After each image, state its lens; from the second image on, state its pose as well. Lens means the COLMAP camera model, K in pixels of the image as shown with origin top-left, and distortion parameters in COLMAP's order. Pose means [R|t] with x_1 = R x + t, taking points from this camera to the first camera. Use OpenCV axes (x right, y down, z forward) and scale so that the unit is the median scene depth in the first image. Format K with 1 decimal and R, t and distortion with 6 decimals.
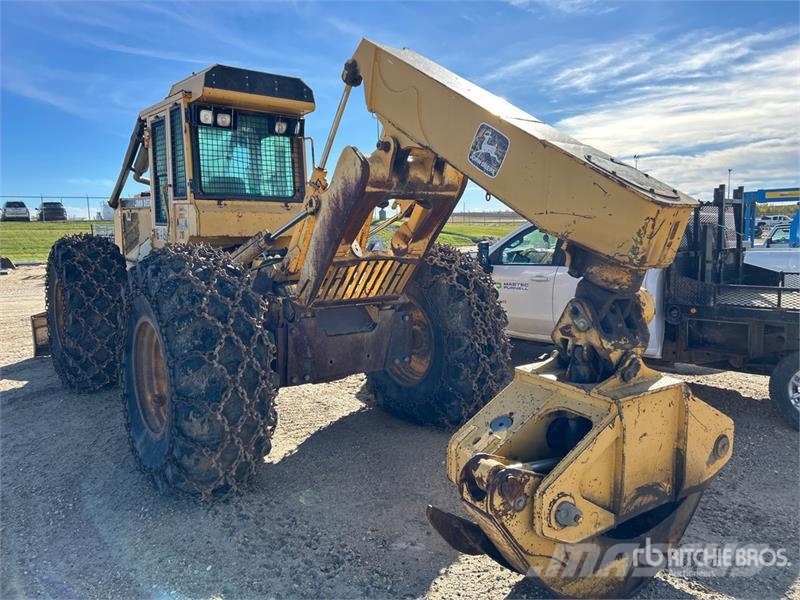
lens RADIAL K [[608.5, 0, 396.0], [0, 608.5, 288.1], [0, 0, 1]] dist [0.046049, -0.060195]
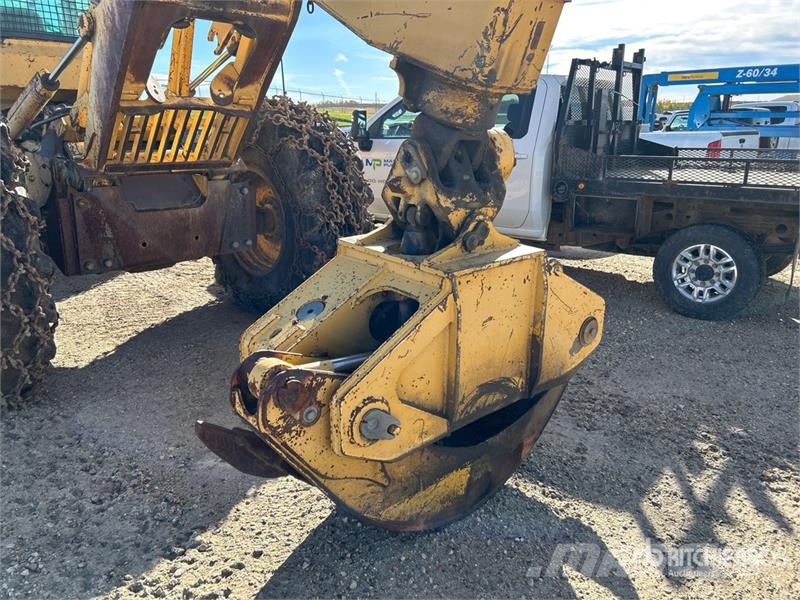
lens RADIAL K [[608.5, 0, 396.0], [0, 608.5, 288.1], [0, 0, 1]] dist [0.046049, -0.060195]
pose [[0.990744, -0.018642, 0.134454, 0.146832], [-0.003798, 0.986330, 0.164741, 0.059373], [-0.135687, -0.163727, 0.977130, 0.215384]]
